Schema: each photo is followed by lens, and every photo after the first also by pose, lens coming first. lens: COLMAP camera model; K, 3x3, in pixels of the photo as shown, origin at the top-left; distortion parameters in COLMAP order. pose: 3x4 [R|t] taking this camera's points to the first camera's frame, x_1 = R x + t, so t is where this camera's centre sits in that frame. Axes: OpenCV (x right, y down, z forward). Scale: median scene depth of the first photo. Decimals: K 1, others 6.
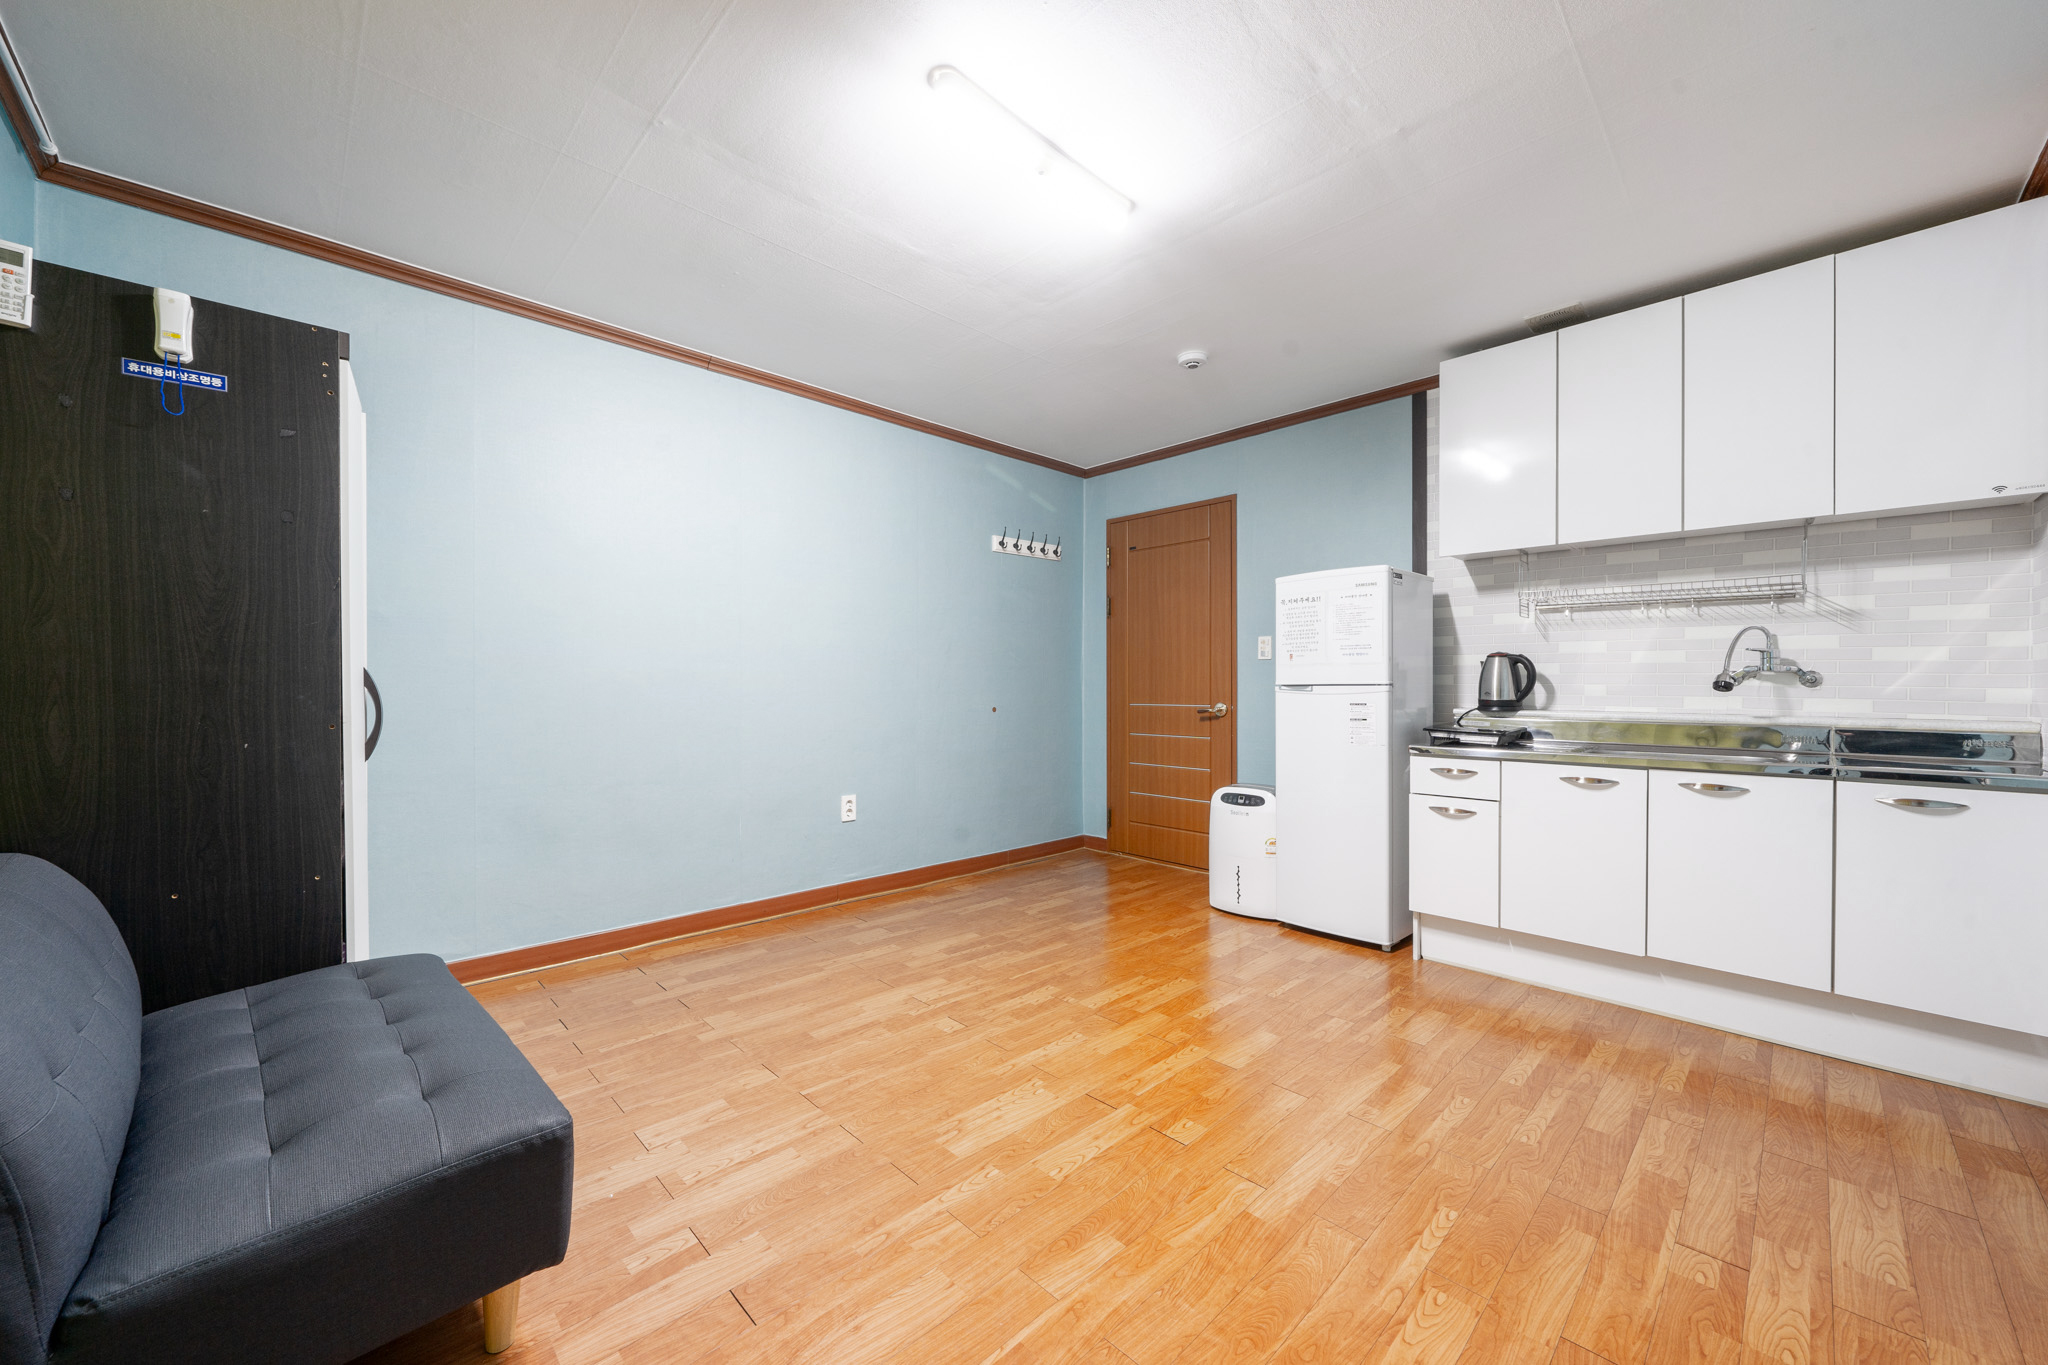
lens RADIAL K [[756.1, 0, 954.3], [0, 756.1, 684.6], [0, 0, 1]] dist [0.001151, 0.000177]
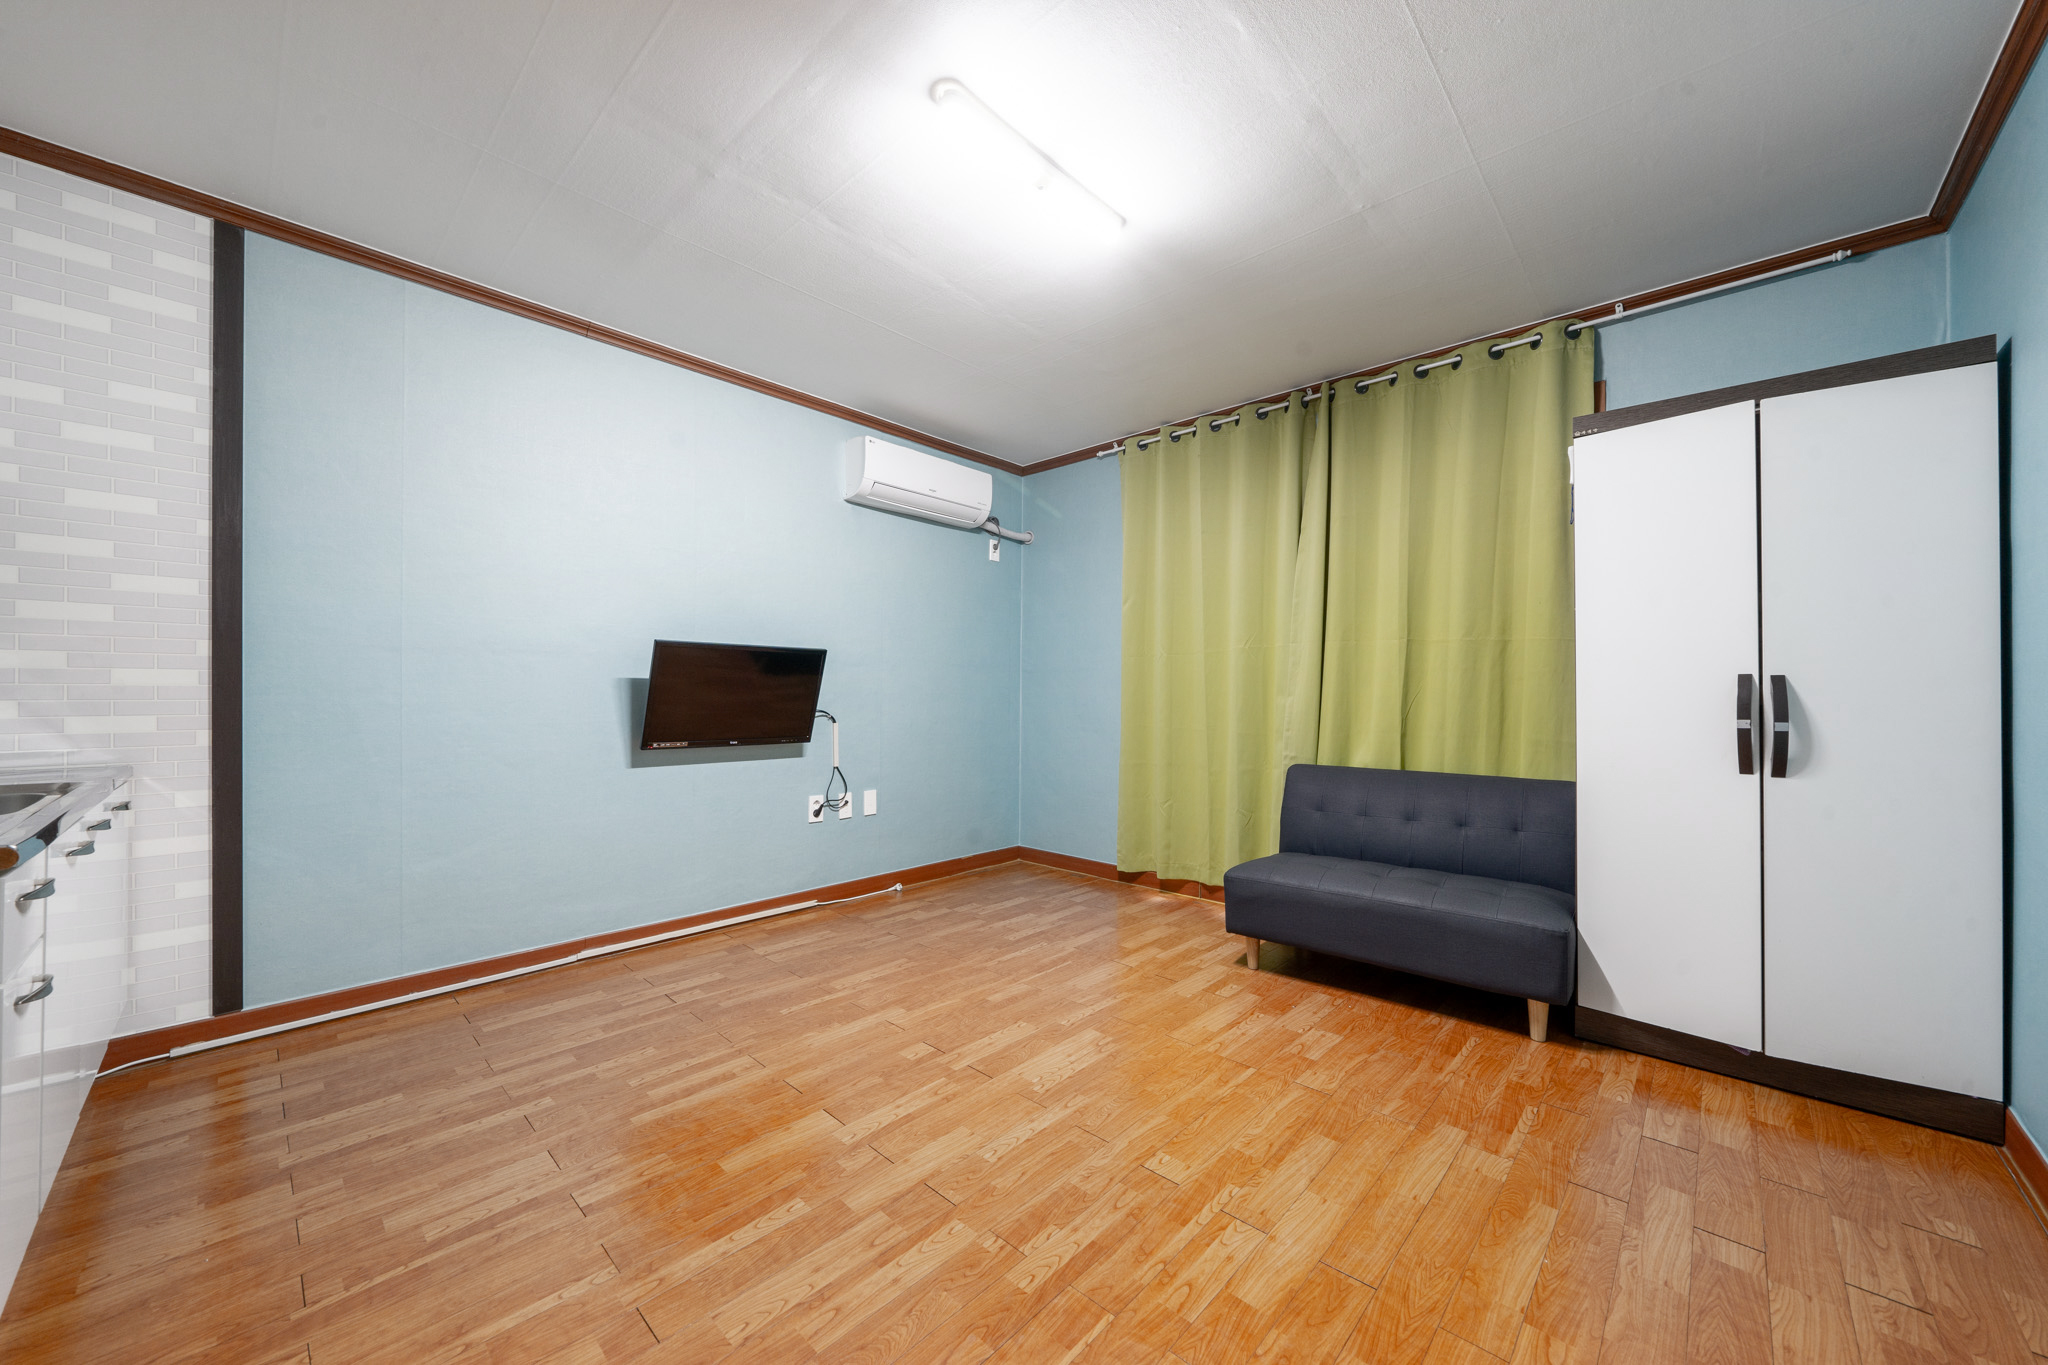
lens RADIAL K [[774.0, 0, 1025.7], [0, 774.0, 693.0], [0, 0, 1]] dist [-0.001456, -0.000038]
pose [[-0.992000, -0.007107, -0.126037, 0.214741], [-0.006634, 0.999969, -0.004177, 0.008144], [0.126063, -0.003307, -0.992017, 1.664018]]
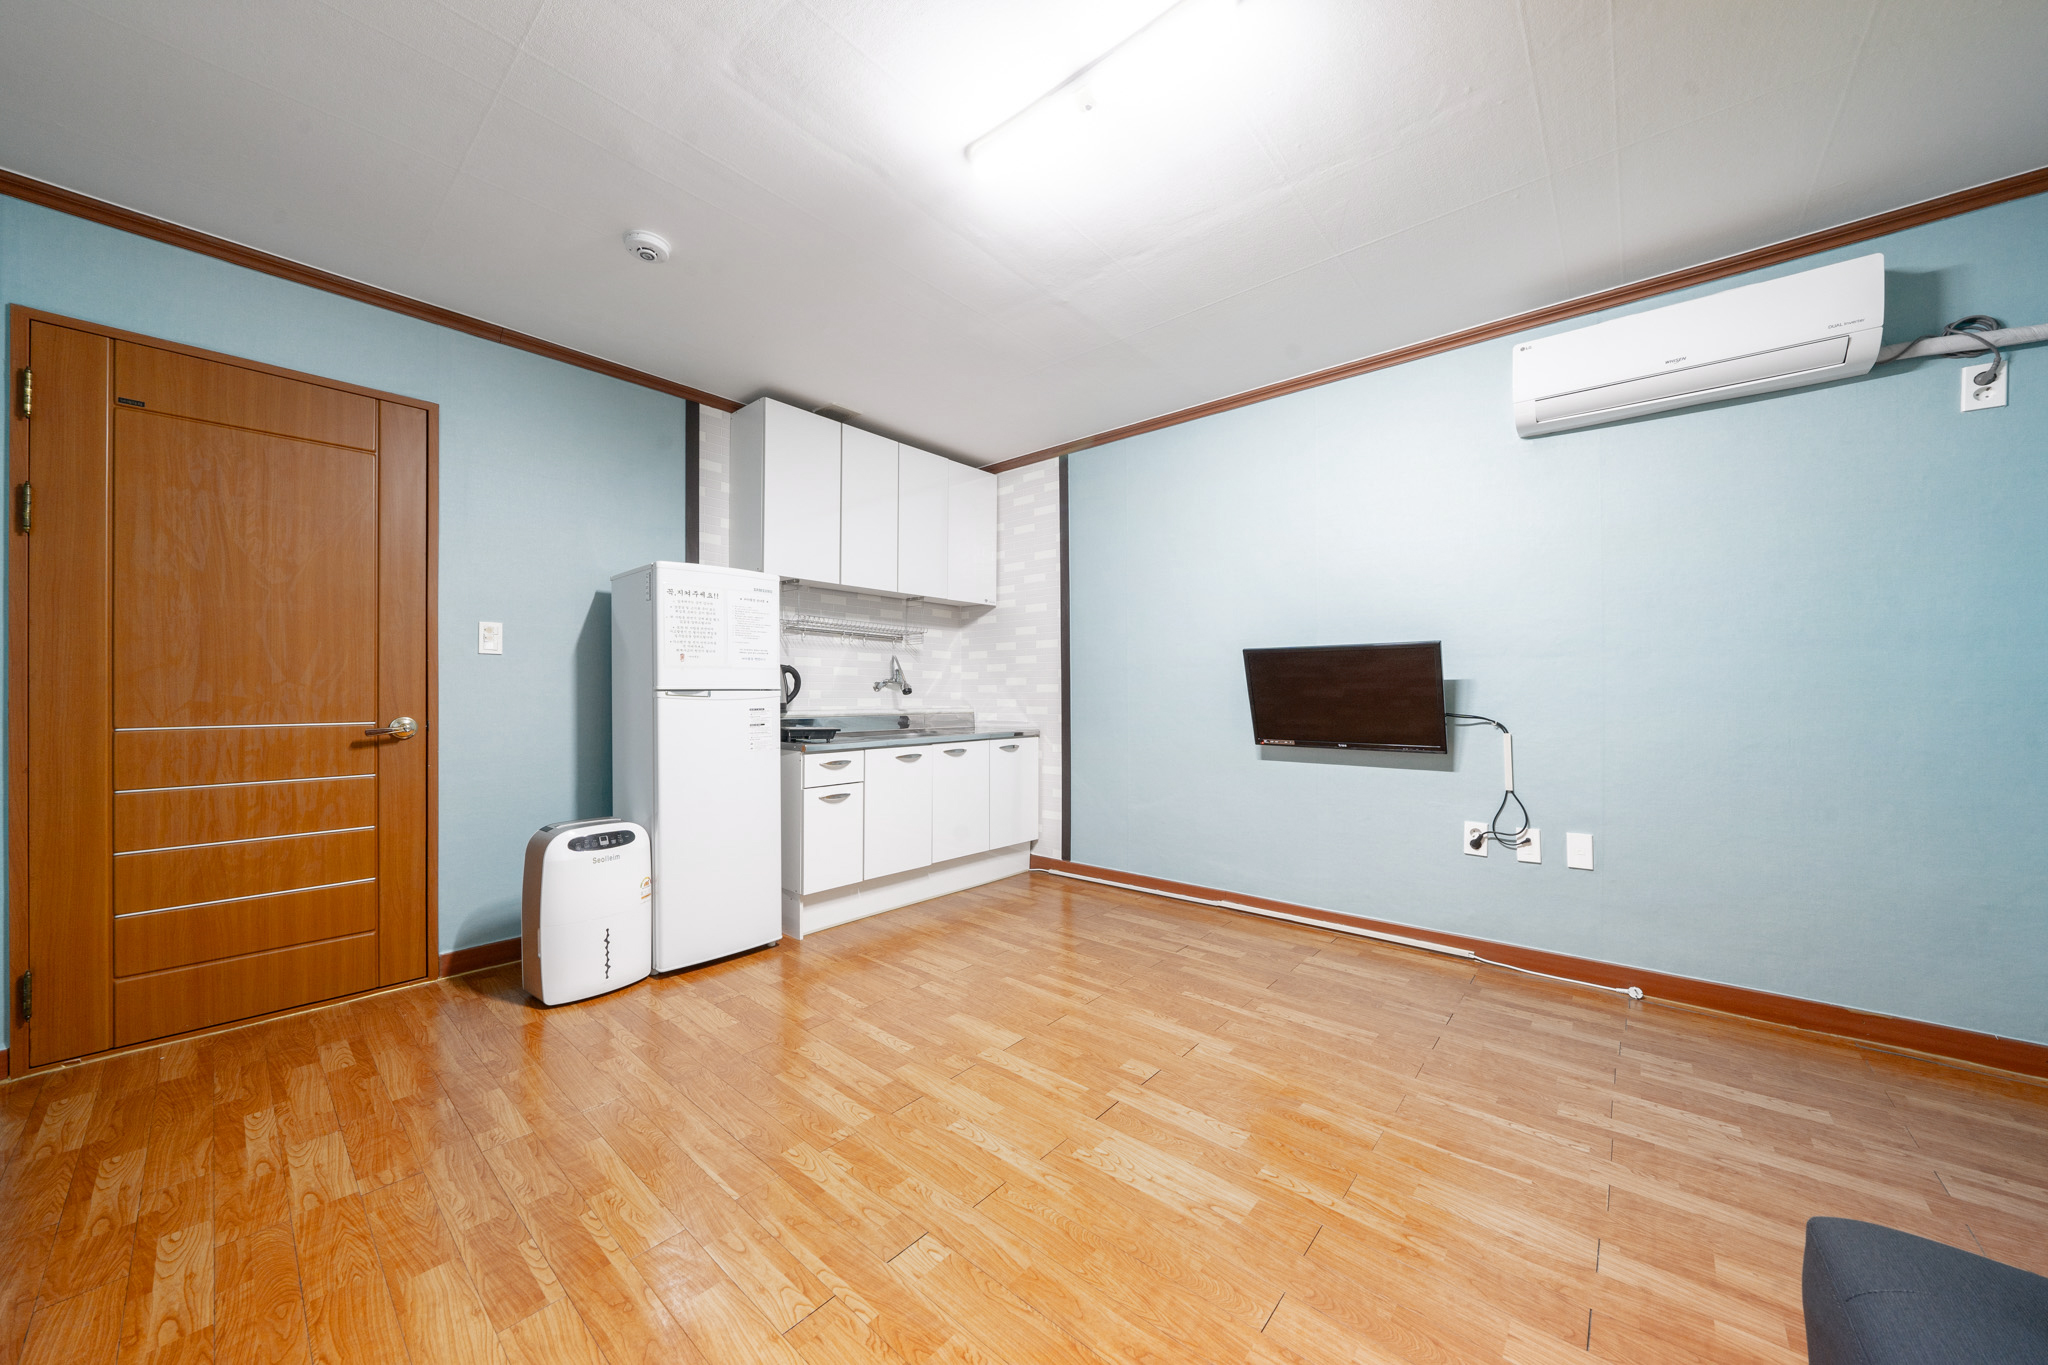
lens RADIAL K [[720.1, 0, 1038.8], [0, 720.1, 690.5], [0, 0, 1]] dist [-0.005014, -0.000016]
pose [[-0.152265, 0.001061, 0.988339, -0.570445], [-0.002409, 0.999996, -0.001444, 0.001696], [-0.988337, -0.002601, -0.152262, 0.970999]]
